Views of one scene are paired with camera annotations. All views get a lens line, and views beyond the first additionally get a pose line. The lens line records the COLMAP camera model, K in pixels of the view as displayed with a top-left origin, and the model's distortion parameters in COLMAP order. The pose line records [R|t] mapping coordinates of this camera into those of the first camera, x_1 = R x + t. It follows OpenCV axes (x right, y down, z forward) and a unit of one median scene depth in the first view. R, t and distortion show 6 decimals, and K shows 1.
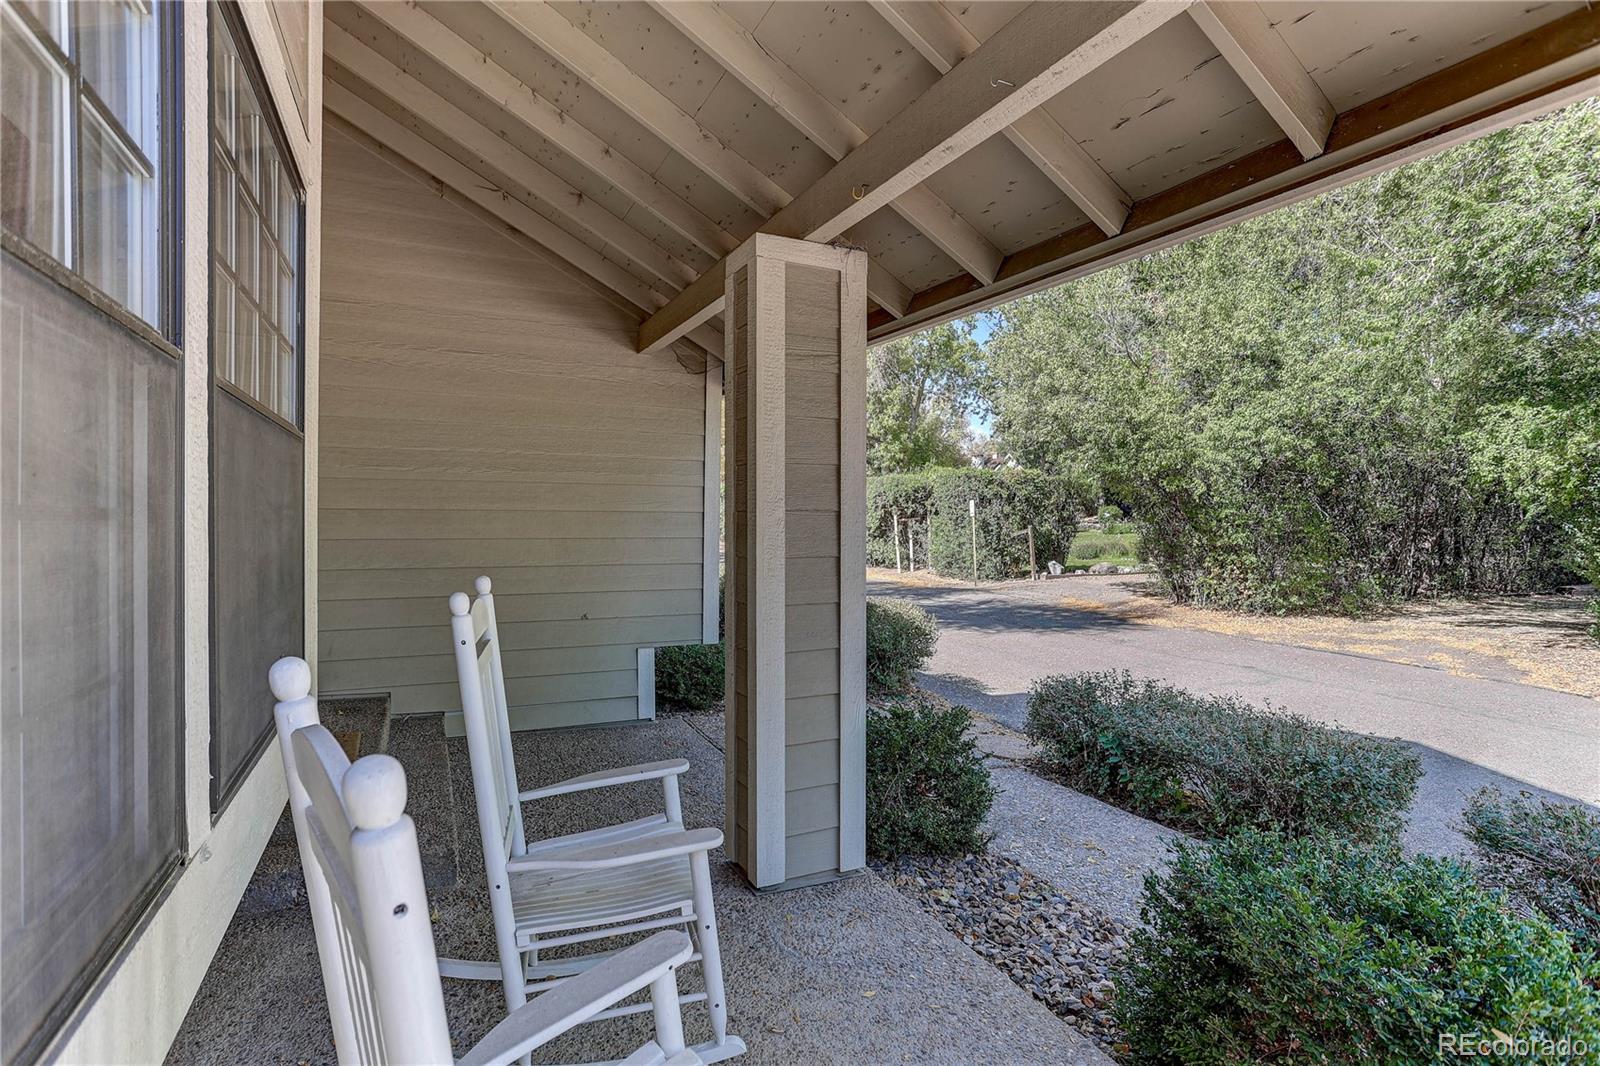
lens RADIAL K [[785.7, 0, 807.1], [0, 785.7, 519.9], [0, 0, 1]] dist [-0.050850, 0.027706]
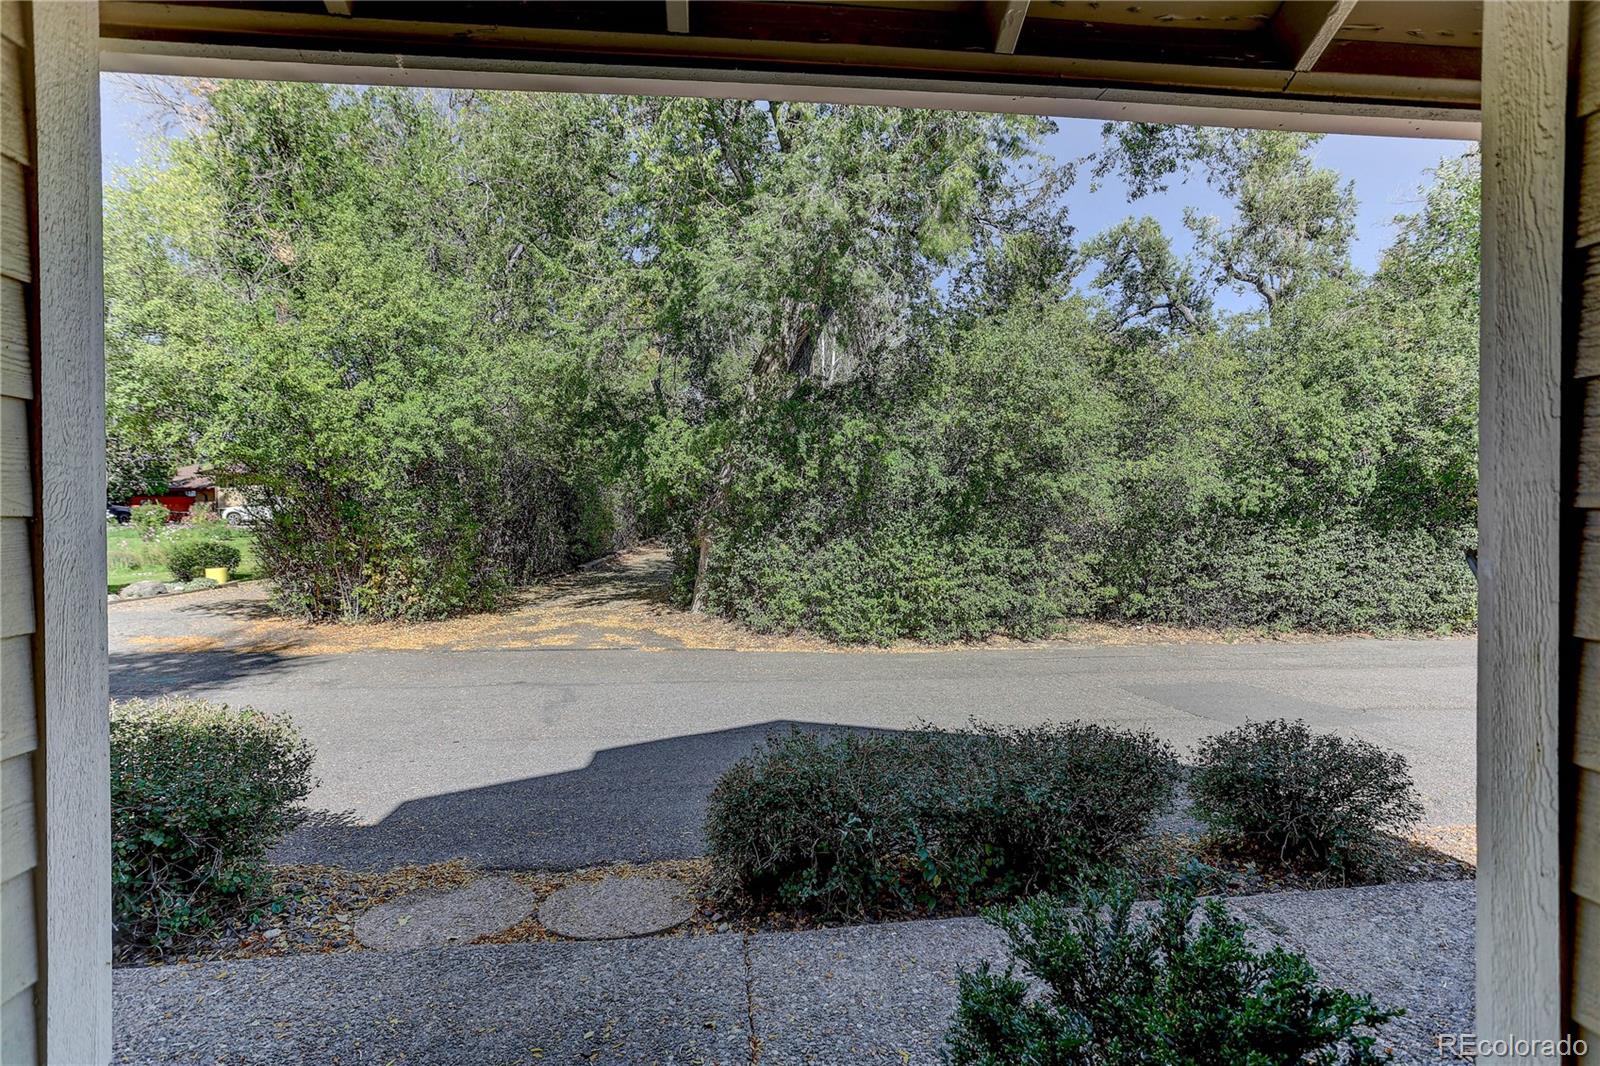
lens RADIAL K [[785.7, 0, 807.1], [0, 785.7, 519.9], [0, 0, 1]] dist [-0.050850, 0.027706]
pose [[0.398006, -0.017151, 0.917222, -0.073049], [0.008185, 0.999852, 0.015145, -0.007840], [-0.917346, 0.001480, 0.398088, 0.222341]]
